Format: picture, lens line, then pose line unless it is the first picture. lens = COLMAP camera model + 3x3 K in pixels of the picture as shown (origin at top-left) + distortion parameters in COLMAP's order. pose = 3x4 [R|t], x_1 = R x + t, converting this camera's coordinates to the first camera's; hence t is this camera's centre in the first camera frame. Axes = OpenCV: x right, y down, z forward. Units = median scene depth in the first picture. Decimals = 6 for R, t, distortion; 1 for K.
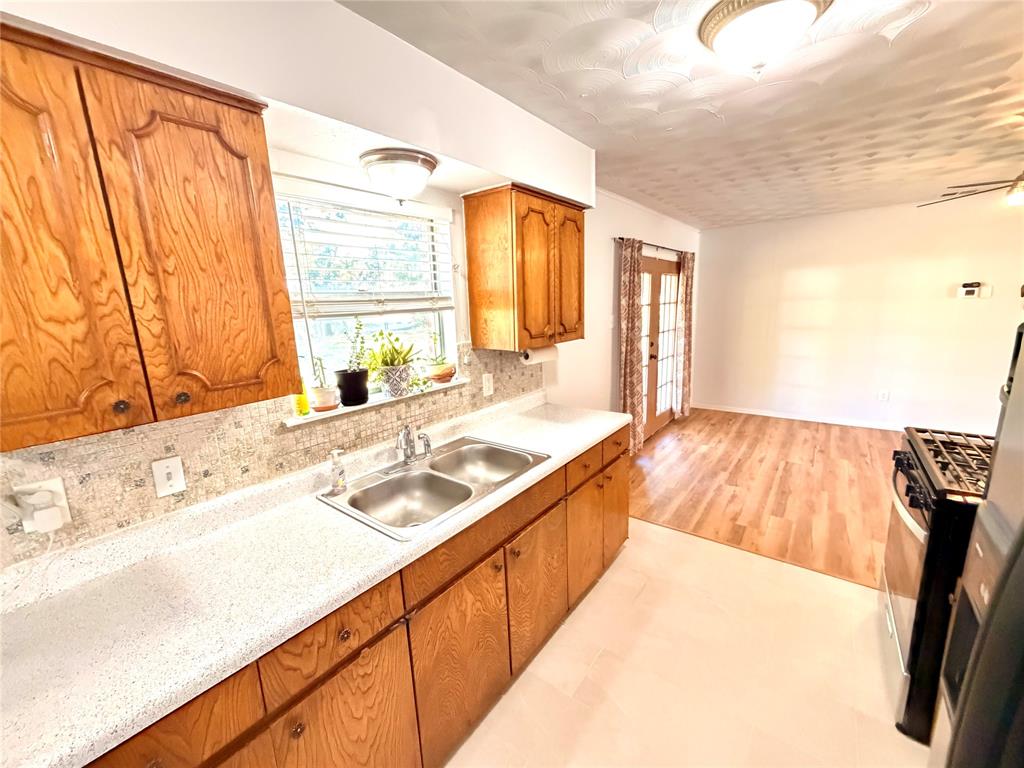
lens RADIAL K [[409.5, 0, 510.1], [0, 409.5, 386.9], [0, 0, 1]] dist [-0.000837, 0.000041]
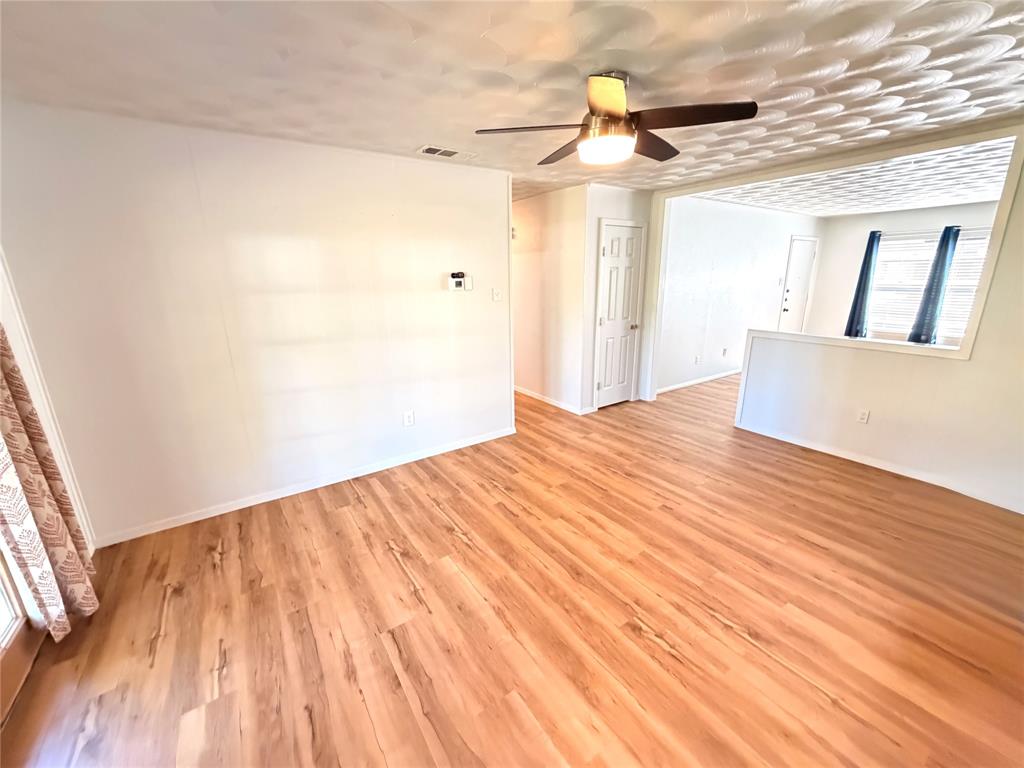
lens RADIAL K [[409.5, 0, 510.0], [0, 409.5, 381.0], [0, 0, 1]] dist [-0.000837, 0.000041]
pose [[0.307626, -0.211258, 0.927759, 0.282034], [0.194444, 0.968422, 0.156044, -0.129996], [-0.931428, 0.132394, 0.338990, 0.562875]]
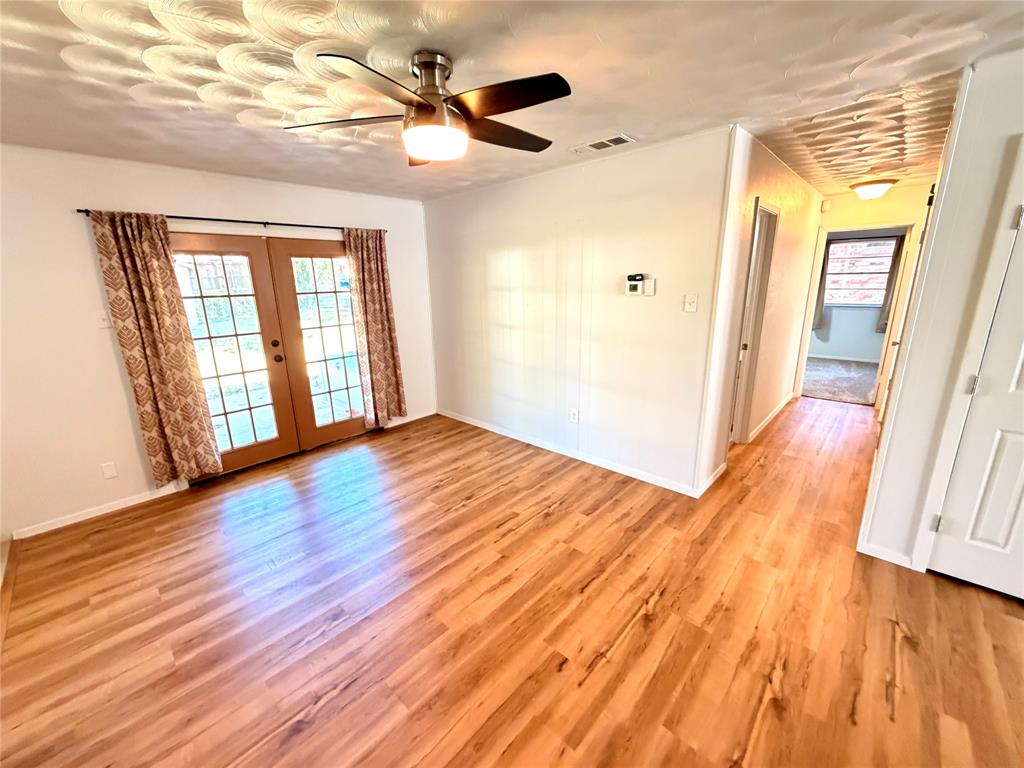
lens RADIAL K [[409.5, 0, 512.2], [0, 409.5, 385.5], [0, 0, 1]] dist [-0.000837, 0.000041]
pose [[0.995841, 0.036329, -0.083553, 0.864879], [-0.031472, 0.997778, 0.058729, -0.081394], [0.085501, -0.055855, 0.994771, 0.209483]]
